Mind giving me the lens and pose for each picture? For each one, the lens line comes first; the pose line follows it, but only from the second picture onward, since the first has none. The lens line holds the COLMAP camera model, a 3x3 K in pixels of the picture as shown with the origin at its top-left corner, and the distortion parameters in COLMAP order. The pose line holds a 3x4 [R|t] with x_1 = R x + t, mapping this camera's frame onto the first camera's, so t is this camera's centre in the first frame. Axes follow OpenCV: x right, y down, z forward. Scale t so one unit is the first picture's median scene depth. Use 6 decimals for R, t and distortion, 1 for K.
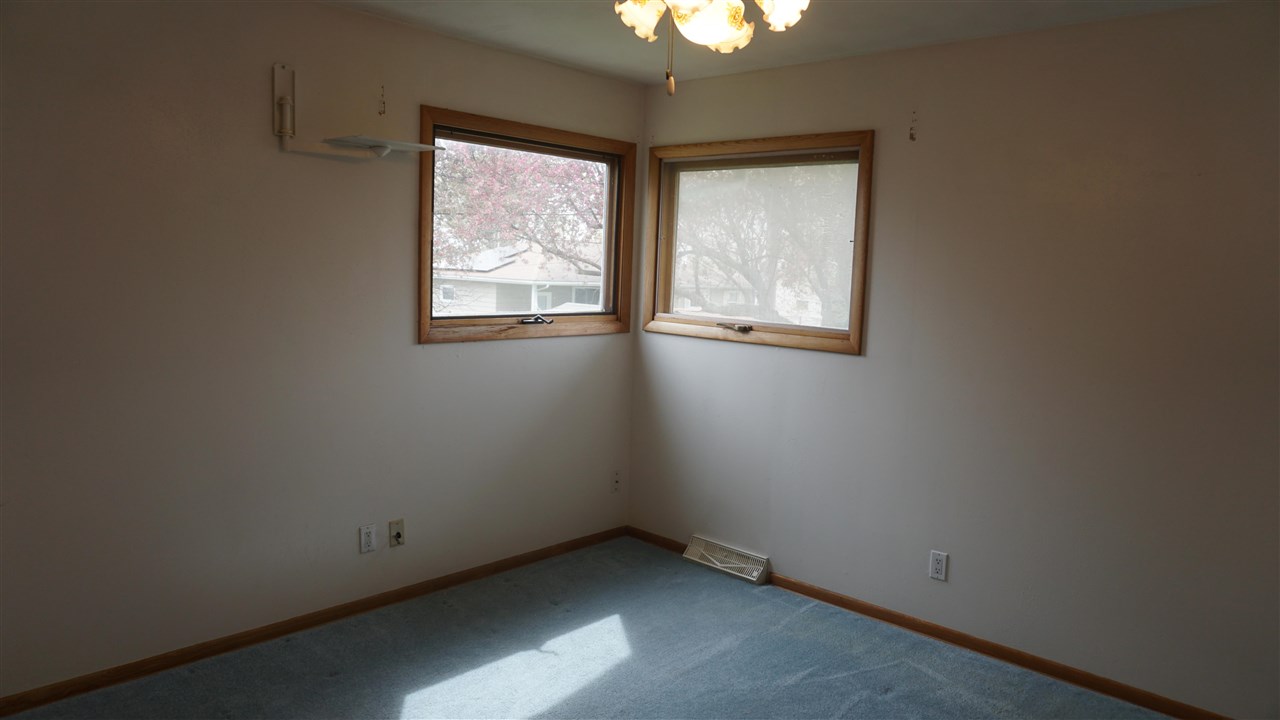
lens RADIAL K [[865.3, 0, 645.3], [0, 865.3, 358.2], [0, 0, 1]] dist [-0.024339, 0.005484]
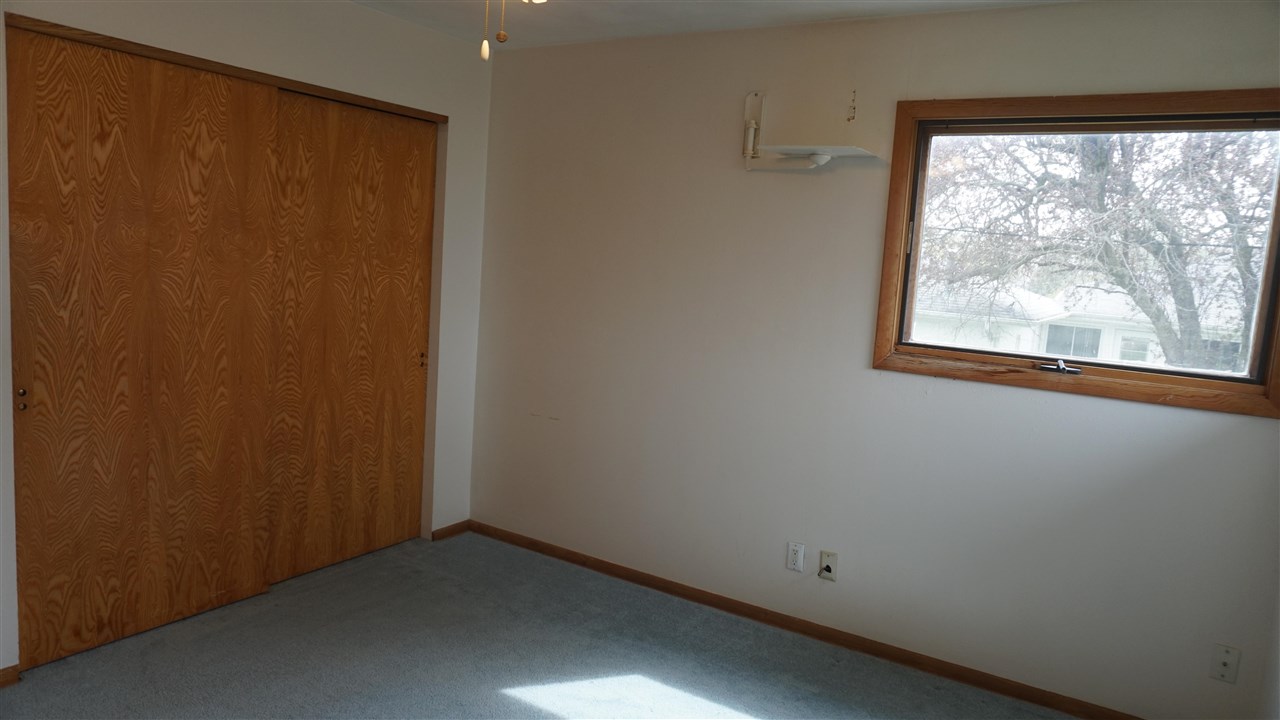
lens RADIAL K [[865.3, 0, 639.4], [0, 865.3, 360.6], [0, 0, 1]] dist [-0.024339, 0.005484]
pose [[0.187484, 0.092411, -0.977911, 0.566314], [-0.169941, 0.983603, 0.060368, -0.037328], [0.967455, 0.154869, 0.200114, 0.582374]]
